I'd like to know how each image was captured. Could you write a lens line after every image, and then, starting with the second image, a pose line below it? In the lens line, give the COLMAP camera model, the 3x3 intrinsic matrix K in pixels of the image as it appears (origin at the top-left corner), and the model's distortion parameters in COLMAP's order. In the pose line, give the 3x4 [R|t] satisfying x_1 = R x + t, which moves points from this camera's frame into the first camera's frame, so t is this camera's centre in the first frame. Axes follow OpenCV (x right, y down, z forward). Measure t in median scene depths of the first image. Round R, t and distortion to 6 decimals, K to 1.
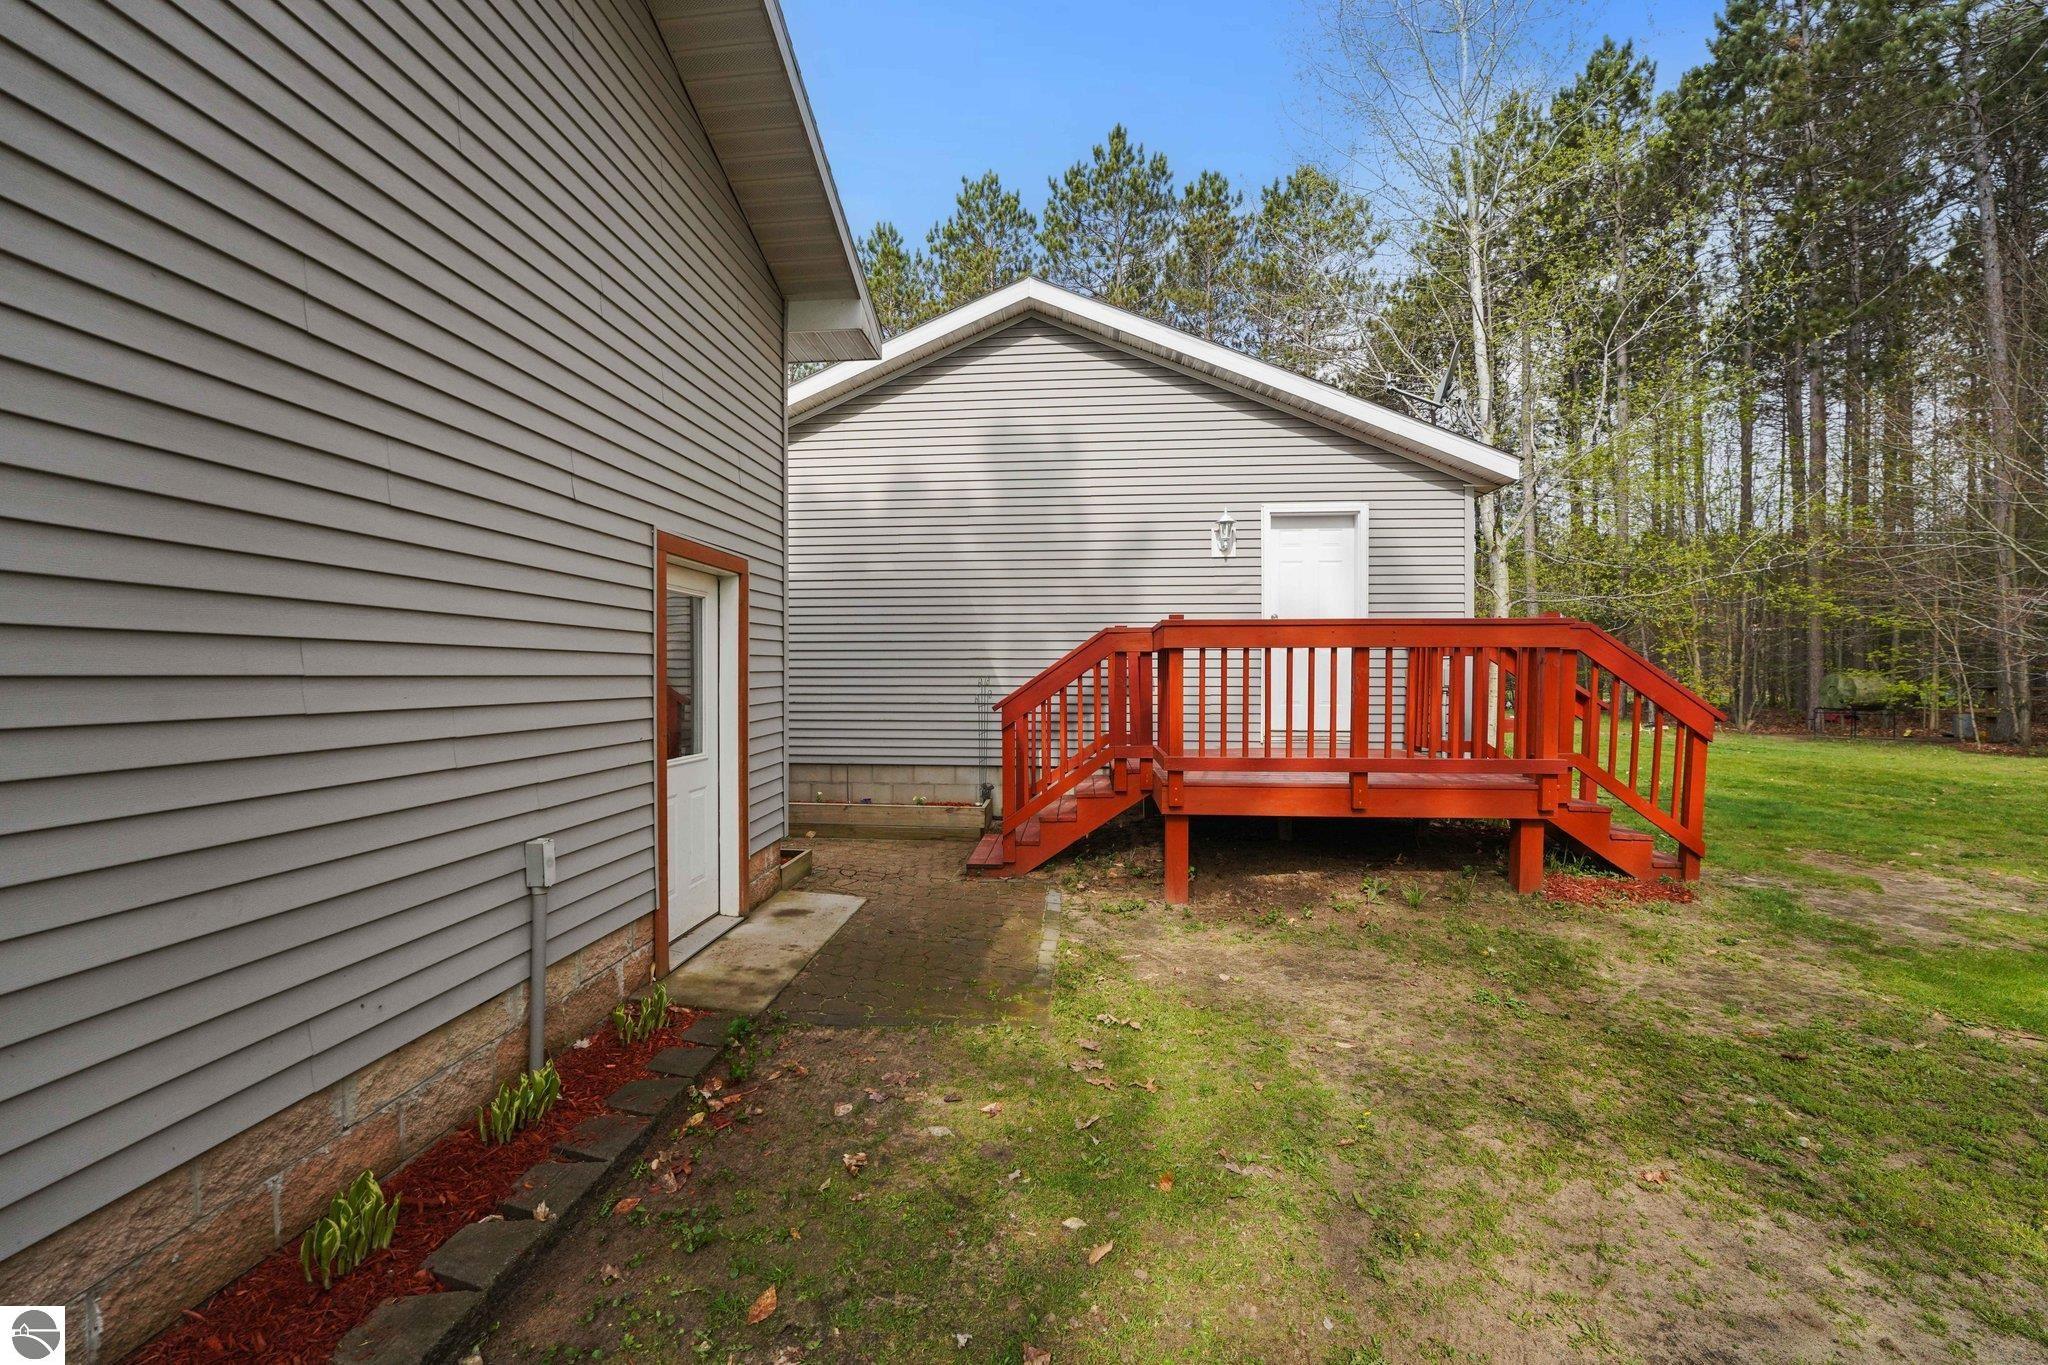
lens RADIAL K [[838.6, 0, 1011.3], [0, 838.6, 675.7], [0, 0, 1]] dist [-0.019838, 0.000202]
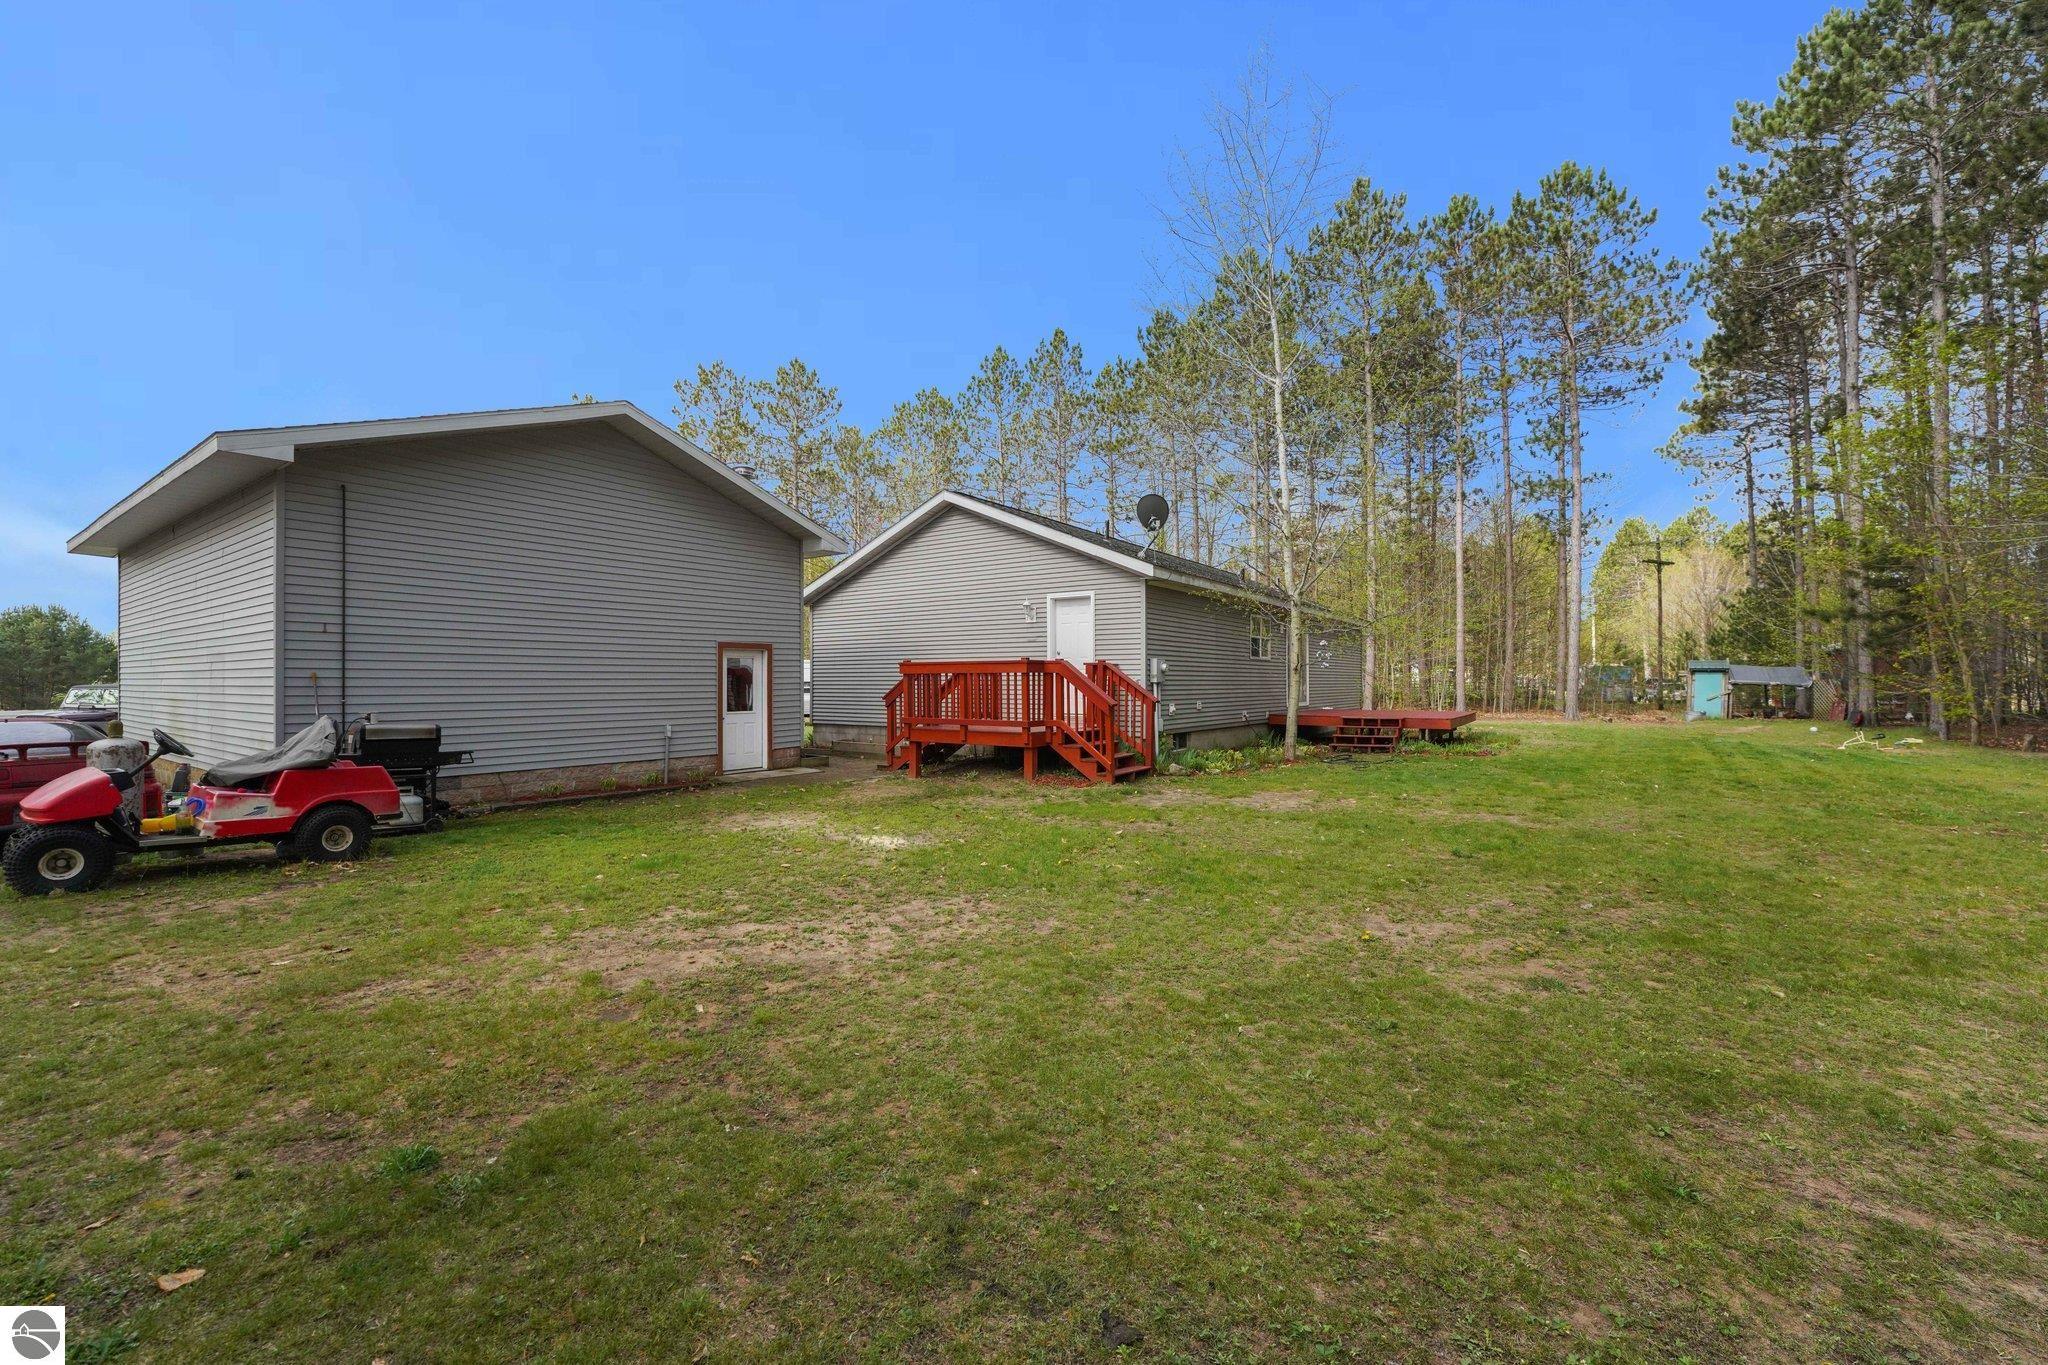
lens RADIAL K [[838.6, 0, 1011.3], [0, 838.6, 675.7], [0, 0, 1]] dist [-0.019838, 0.000202]
pose [[0.858991, -0.006032, -0.511955, 1.750552], [0.000186, 0.999934, -0.011470, 0.000988], [0.511990, 0.009757, 0.858936, -0.973443]]
